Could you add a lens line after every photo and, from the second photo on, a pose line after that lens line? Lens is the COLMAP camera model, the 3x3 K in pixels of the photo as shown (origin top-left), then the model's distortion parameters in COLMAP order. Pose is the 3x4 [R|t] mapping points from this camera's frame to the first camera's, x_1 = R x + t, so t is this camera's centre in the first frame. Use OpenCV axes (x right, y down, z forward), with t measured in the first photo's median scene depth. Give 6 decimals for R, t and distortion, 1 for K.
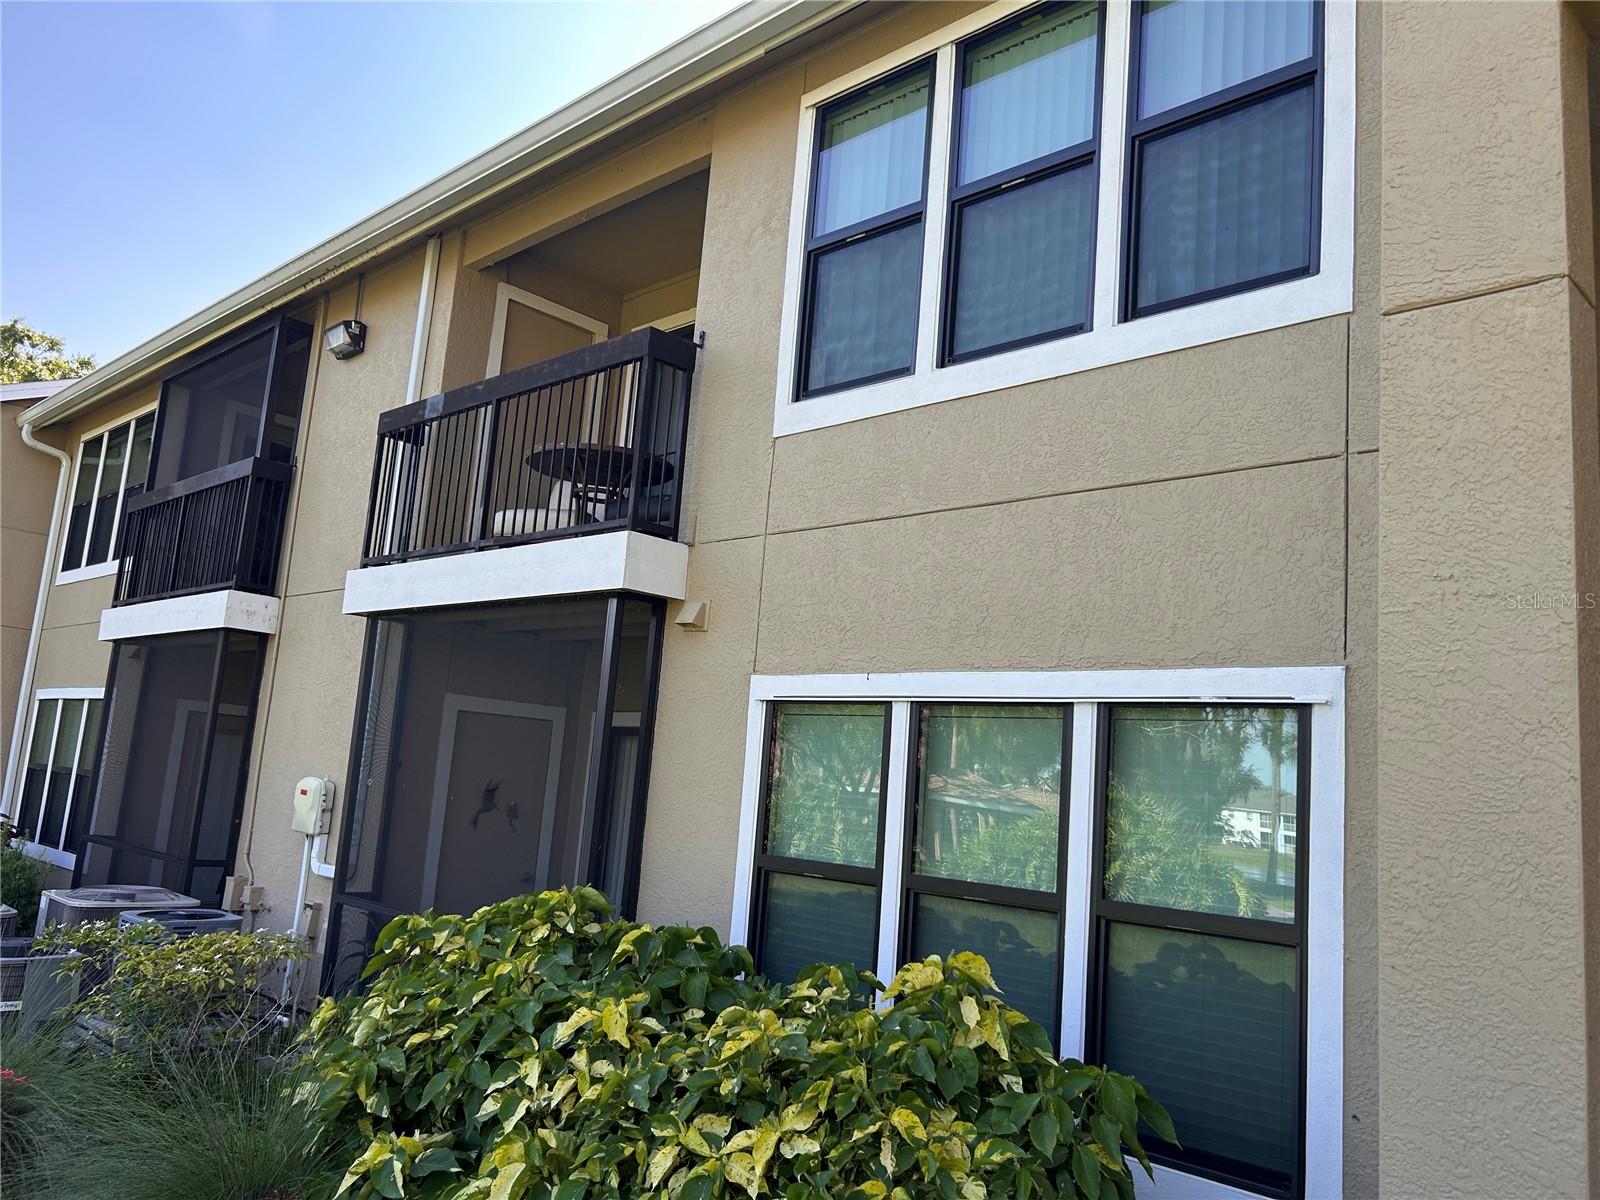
lens RADIAL K [[1216.1, 0, 813.0], [0, 1216.1, 589.4], [0, 0, 1]] dist [0.048391, -0.053909]
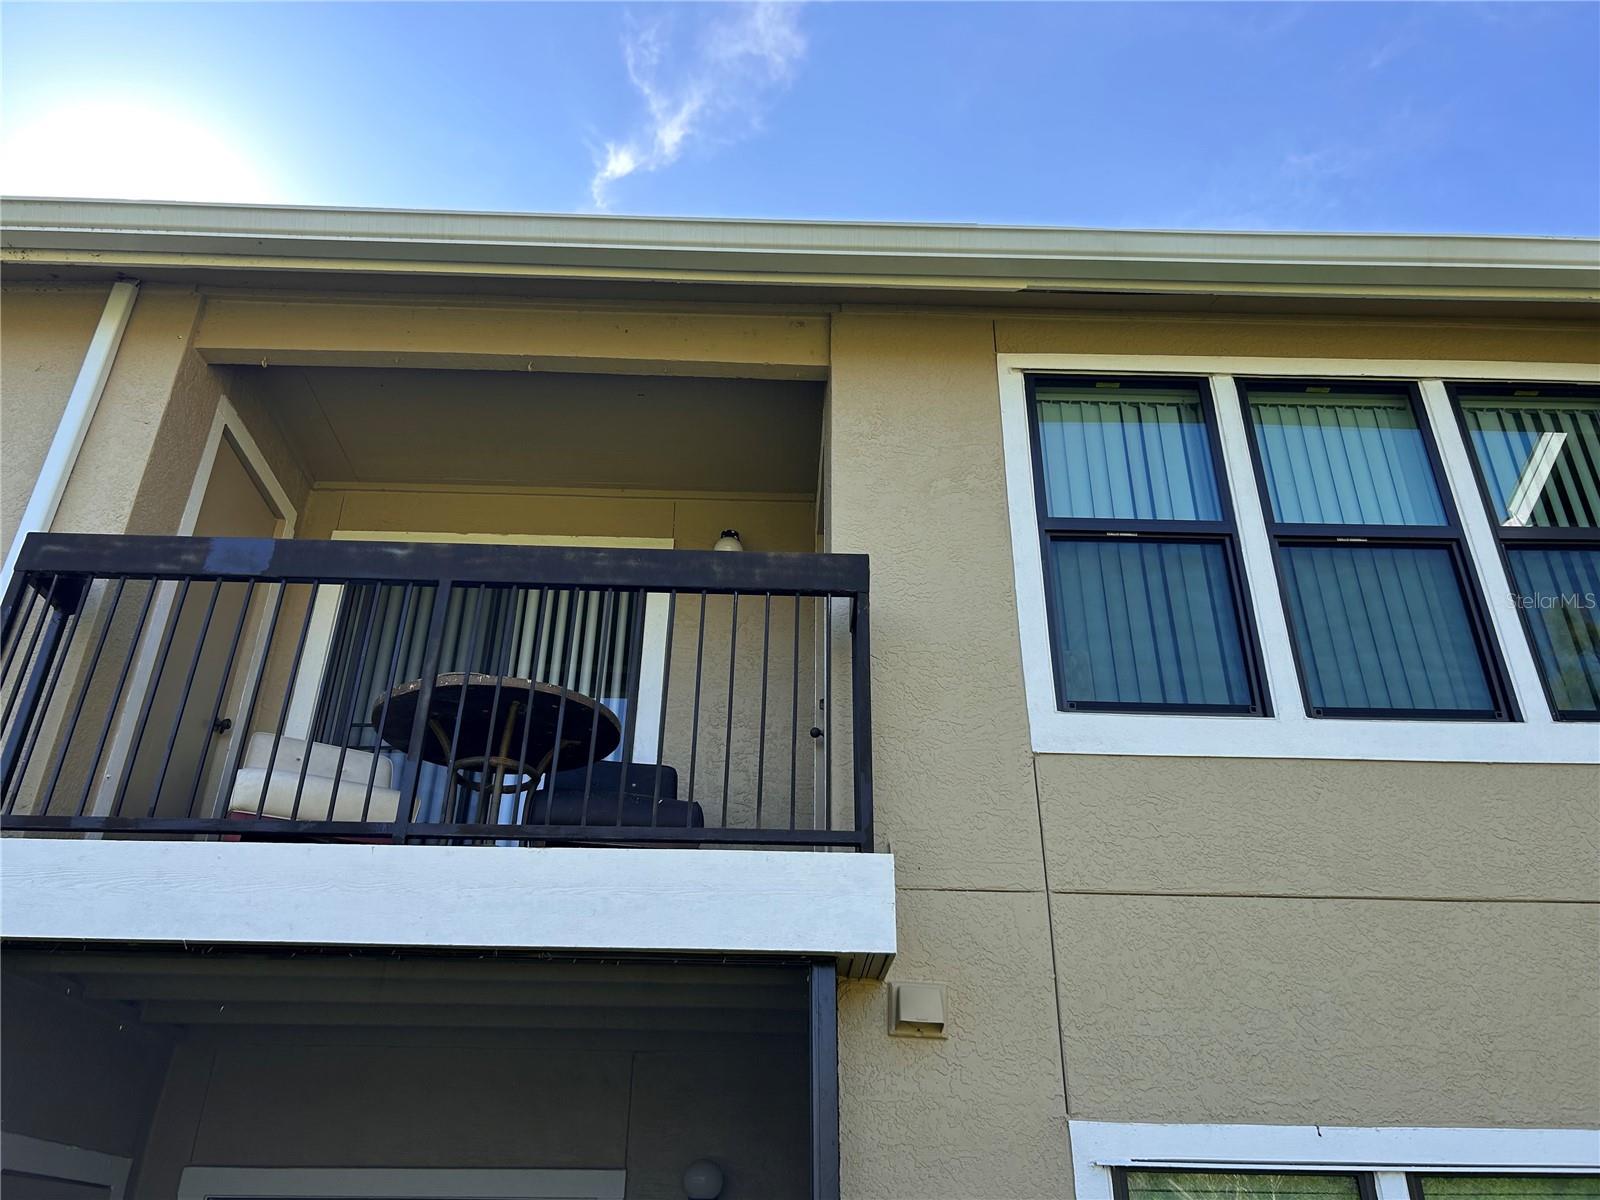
lens RADIAL K [[1216.1, 0, 800.0], [0, 1216.1, 609.8], [0, 0, 1]] dist [0.048391, -0.053909]
pose [[0.705346, 0.292833, 0.645551, -0.627203], [-0.074453, 0.936252, -0.343350, 0.051346], [-0.704943, 0.194117, 0.682183, 0.616530]]
